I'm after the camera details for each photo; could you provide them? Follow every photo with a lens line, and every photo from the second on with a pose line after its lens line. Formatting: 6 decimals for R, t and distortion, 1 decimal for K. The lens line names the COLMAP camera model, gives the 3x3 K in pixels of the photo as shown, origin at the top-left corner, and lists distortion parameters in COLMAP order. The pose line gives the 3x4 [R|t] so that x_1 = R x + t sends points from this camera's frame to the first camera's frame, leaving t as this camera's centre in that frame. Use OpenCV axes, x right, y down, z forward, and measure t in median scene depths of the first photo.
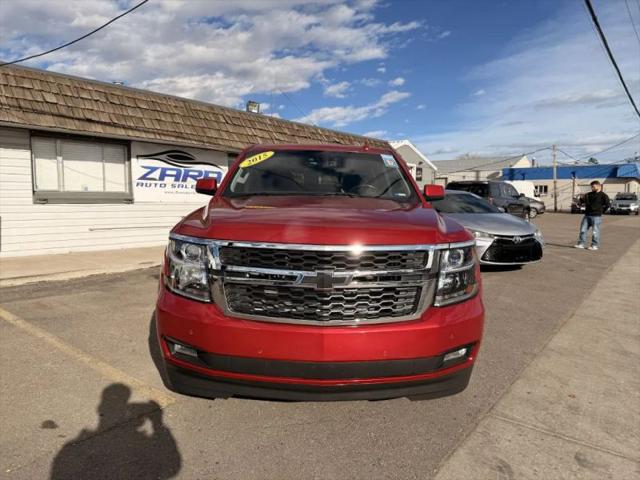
lens RADIAL K [[453.5, 0, 325.8], [0, 453.5, 238.7], [0, 0, 1]] dist [0.003096, -0.020721]
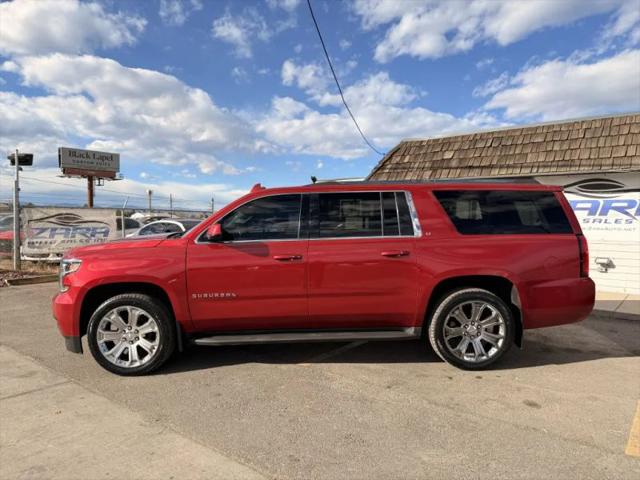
lens RADIAL K [[453.5, 0, 314.4], [0, 453.5, 235.7], [0, 0, 1]] dist [0.003096, -0.020721]
pose [[-0.054249, 0.016962, -0.998383, 0.727713], [-0.102341, 0.994496, 0.022457, -0.076324], [0.993269, 0.103394, -0.052215, 0.738591]]
